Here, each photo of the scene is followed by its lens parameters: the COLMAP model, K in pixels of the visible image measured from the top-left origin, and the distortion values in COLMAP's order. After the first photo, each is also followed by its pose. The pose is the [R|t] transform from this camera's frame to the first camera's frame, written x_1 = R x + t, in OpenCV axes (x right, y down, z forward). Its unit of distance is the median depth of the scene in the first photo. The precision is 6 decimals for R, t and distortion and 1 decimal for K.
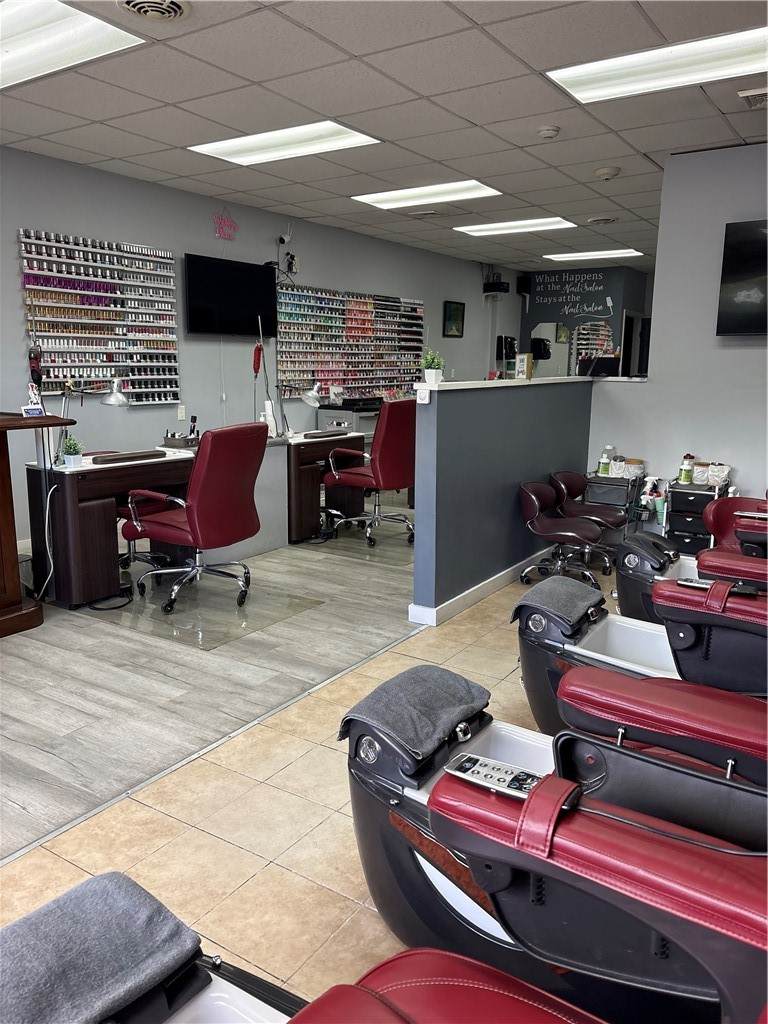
lens RADIAL K [[771.1, 0, 384.0], [0, 771.1, 512.0], [0, 0, 1]] dist [0.003366, 0.002240]
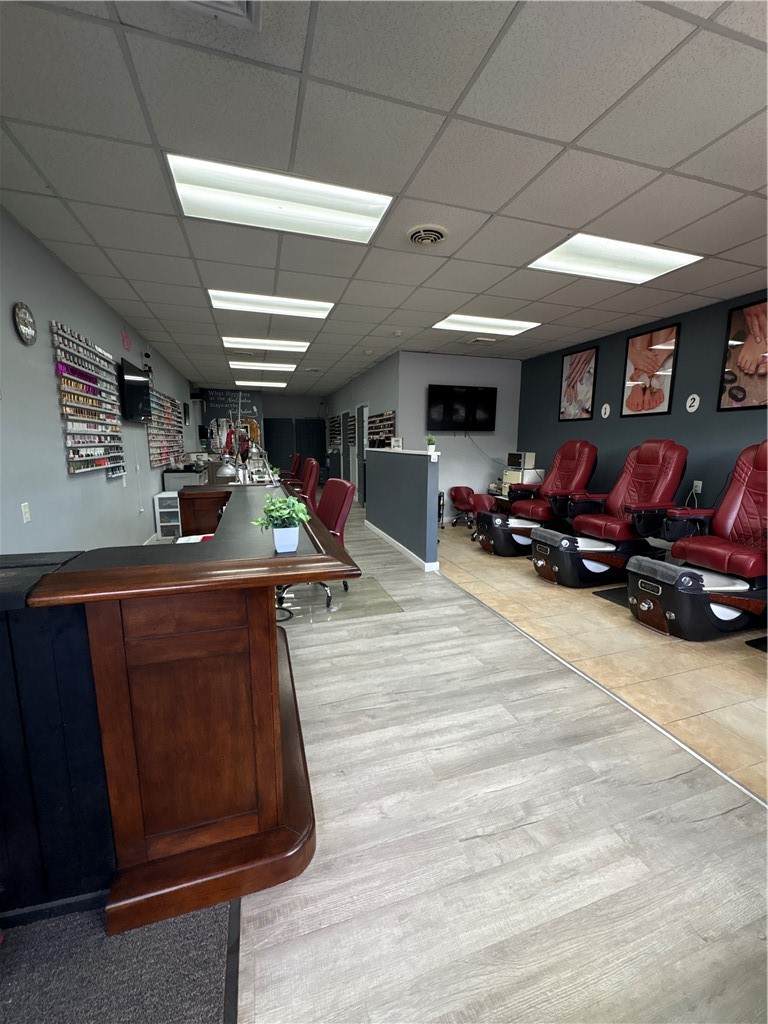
lens RADIAL K [[408.9, 0, 384.0], [0, 408.9, 512.0], [0, 0, 1]] dist [-0.001167, 0.010185]
pose [[0.635088, -0.133237, 0.760862, -0.847251], [0.146719, 0.987887, 0.050526, -0.083167], [-0.758378, 0.079545, 0.646943, 0.397597]]
